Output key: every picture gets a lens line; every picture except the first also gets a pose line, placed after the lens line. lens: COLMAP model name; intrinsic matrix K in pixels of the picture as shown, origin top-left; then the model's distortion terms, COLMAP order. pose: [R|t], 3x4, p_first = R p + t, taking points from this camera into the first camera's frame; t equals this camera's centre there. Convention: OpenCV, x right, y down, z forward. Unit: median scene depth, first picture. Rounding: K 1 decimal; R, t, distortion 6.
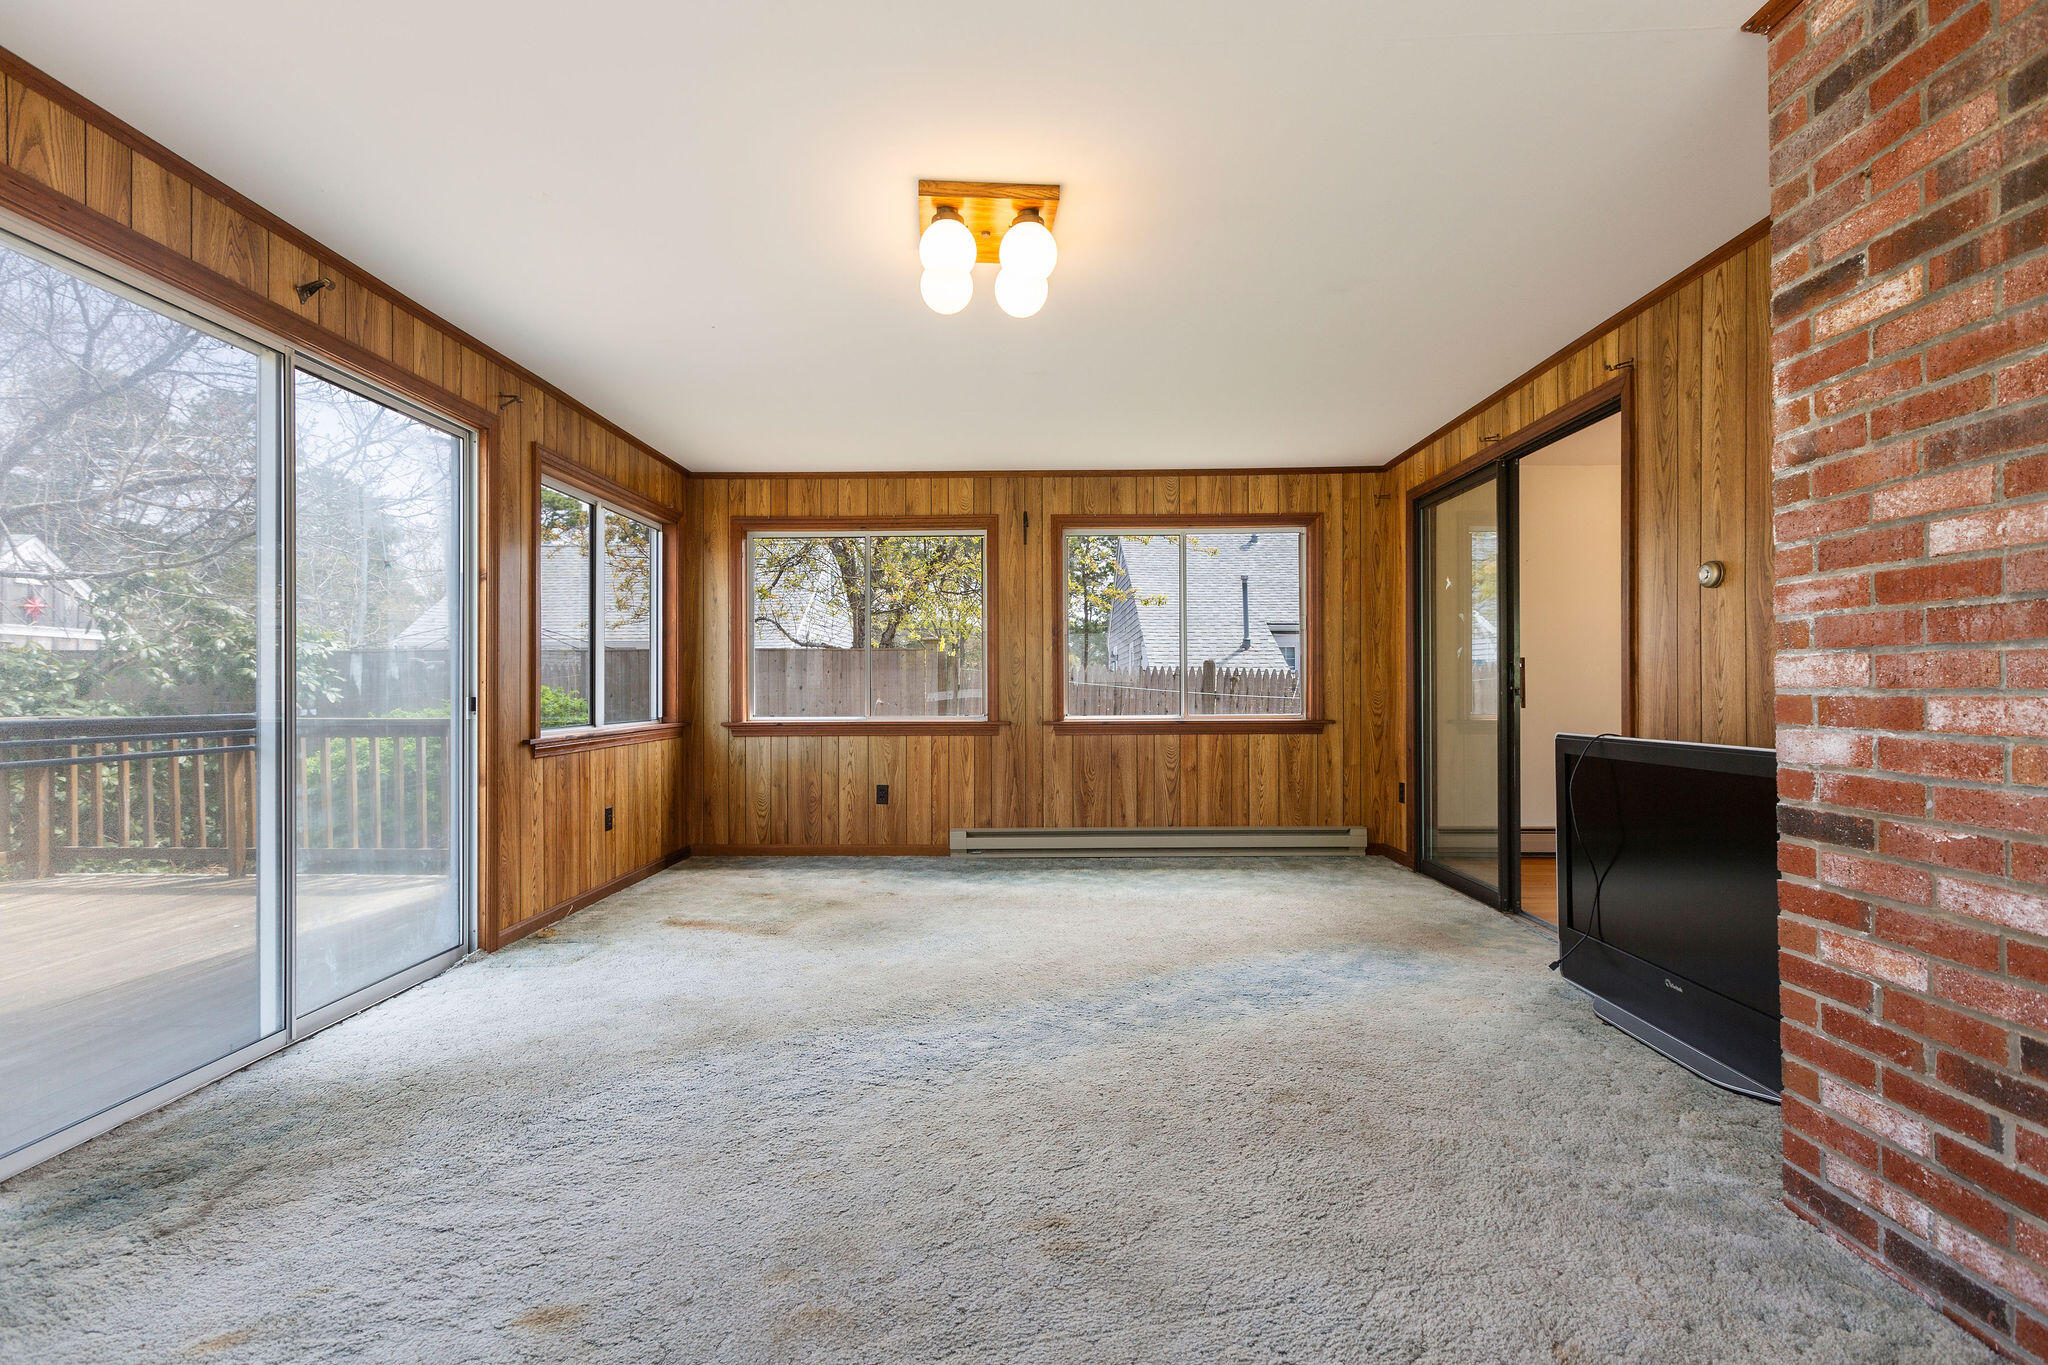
lens RADIAL K [[911.8, 0, 1023.3], [0, 911.8, 687.0], [0, 0, 1]] dist [0.001874, 0.000217]
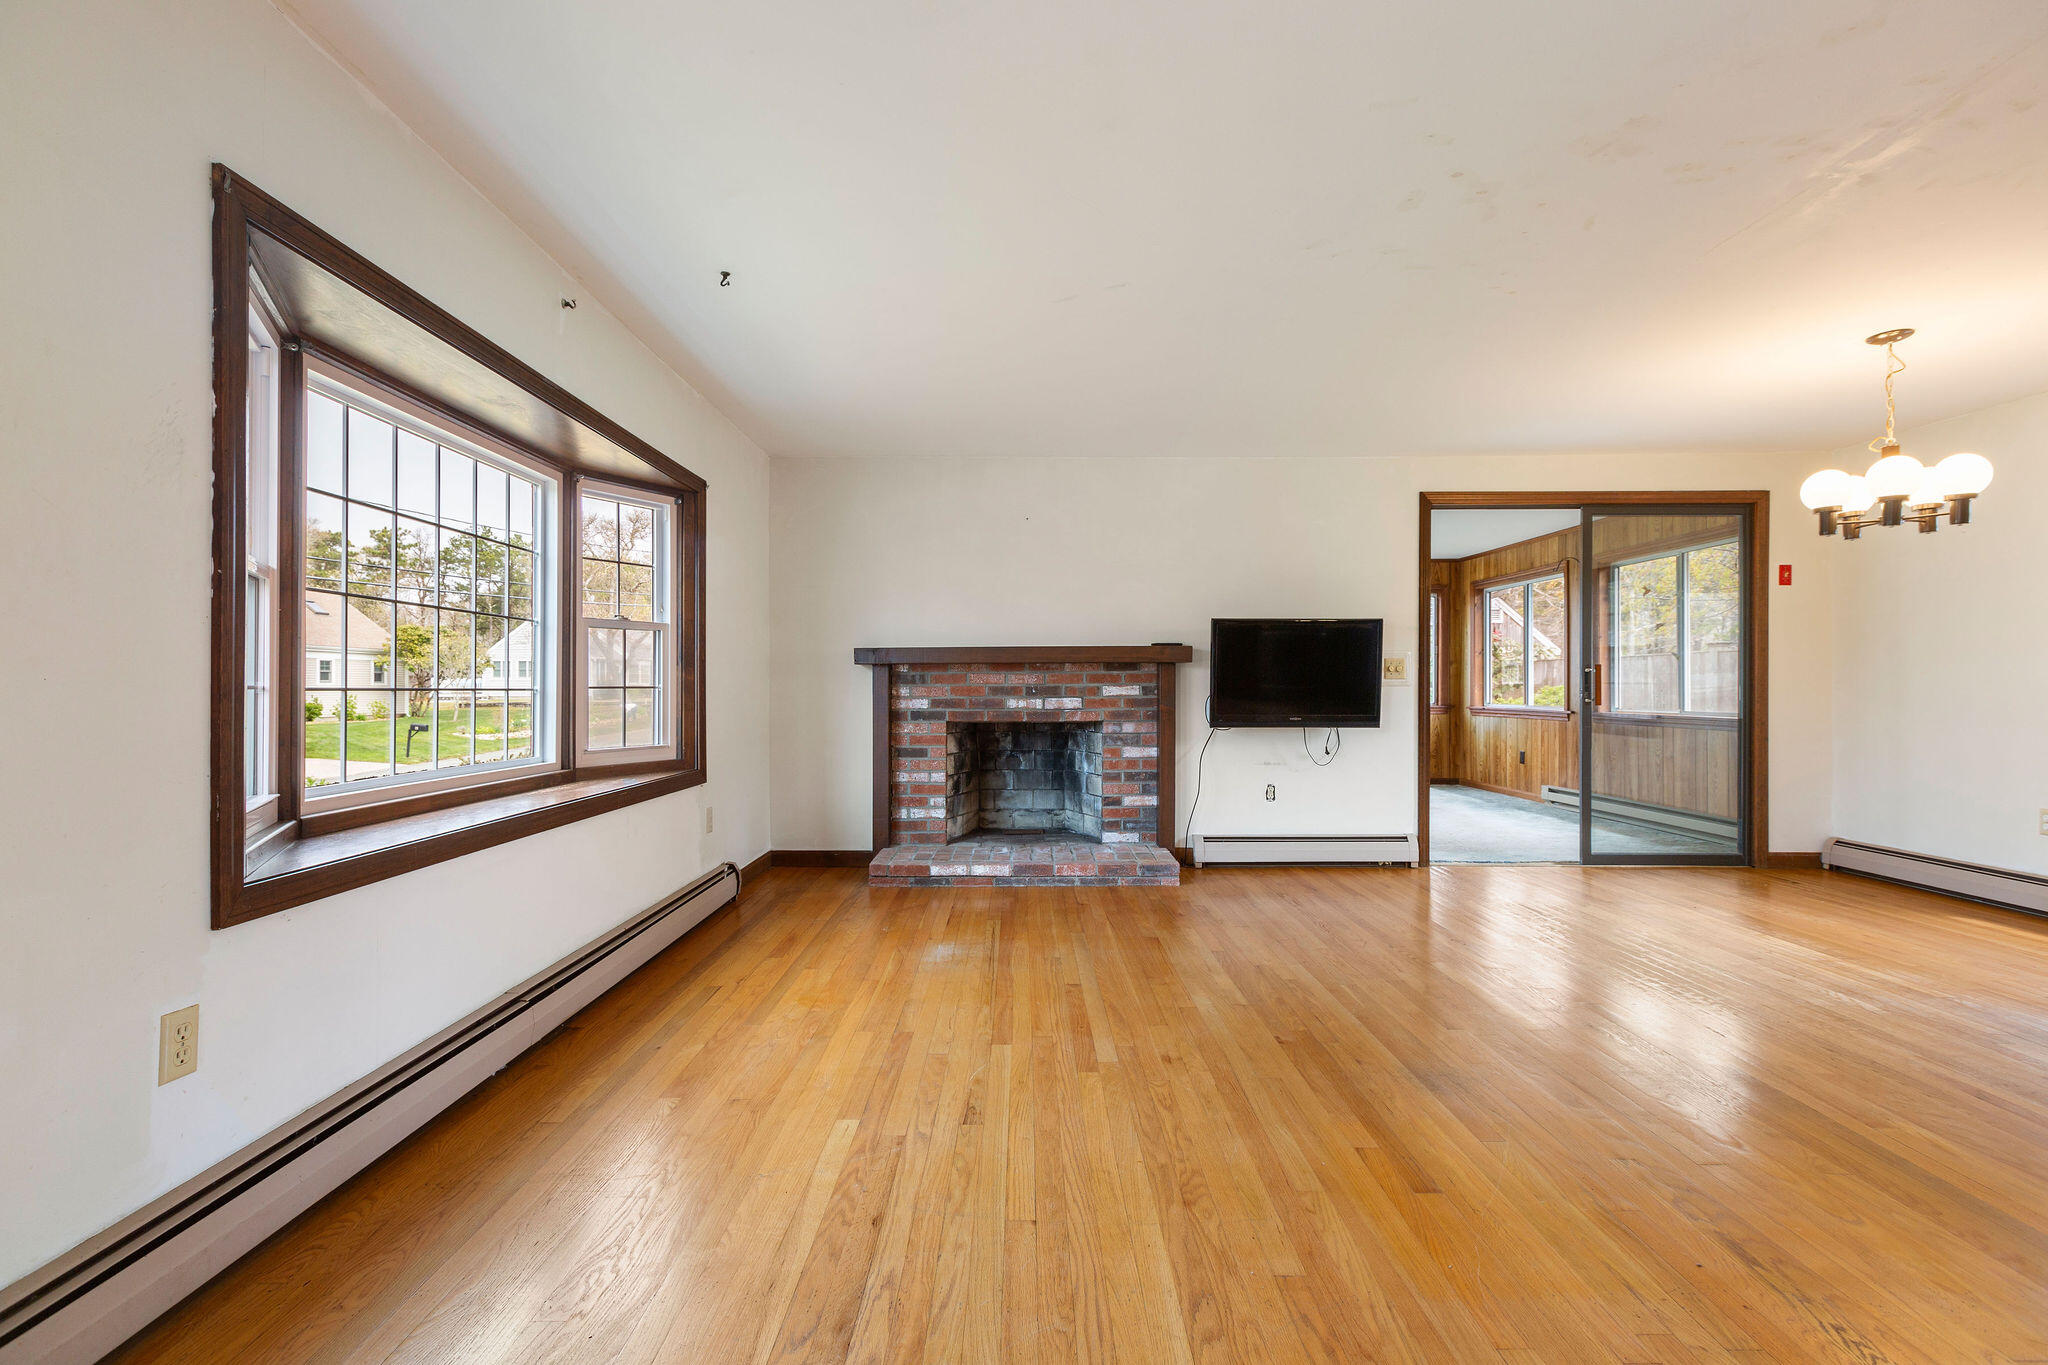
lens RADIAL K [[917.0, 0, 1003.6], [0, 917.0, 683.7], [0, 0, 1]] dist [-0.000269, -0.000041]
pose [[0.005138, 0.002548, -0.999984, 1.349500], [0.000768, 0.999996, 0.002552, -0.007208], [0.999987, -0.000781, 0.005136, 0.143790]]
